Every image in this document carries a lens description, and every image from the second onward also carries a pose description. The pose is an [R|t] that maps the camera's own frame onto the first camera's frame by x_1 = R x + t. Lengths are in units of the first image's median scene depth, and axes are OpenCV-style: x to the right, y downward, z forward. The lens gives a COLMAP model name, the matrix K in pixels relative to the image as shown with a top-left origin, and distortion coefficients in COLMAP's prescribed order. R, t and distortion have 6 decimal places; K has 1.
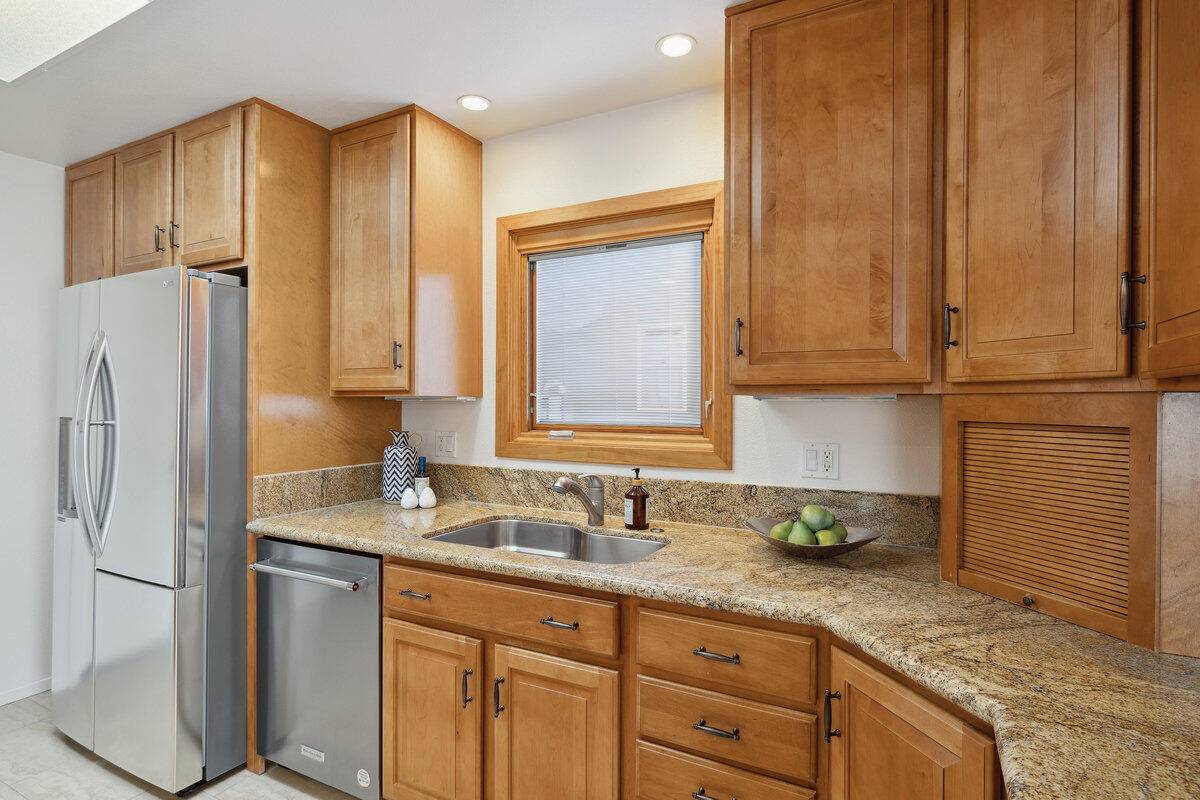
lens RADIAL K [[560.0, 0, 600.8], [0, 560.0, 401.3], [0, 0, 1]] dist [0.000420, 0.000680]
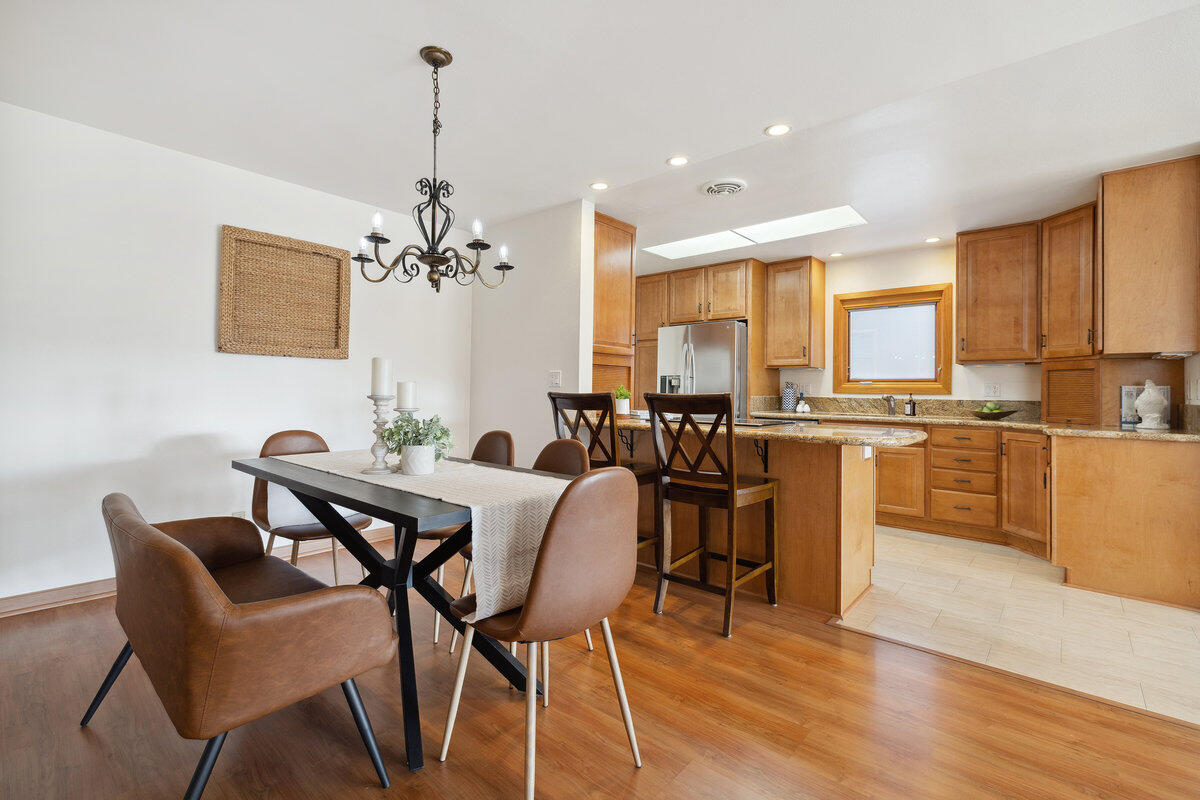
lens RADIAL K [[510.5, 0, 602.8], [0, 510.5, 385.9], [0, 0, 1]] dist [0.008493, 0.000854]
pose [[0.977325, 0.007120, -0.211624, -0.986071], [-0.010611, 0.999826, -0.015365, 0.159166], [0.211477, 0.017262, 0.977230, -1.949565]]
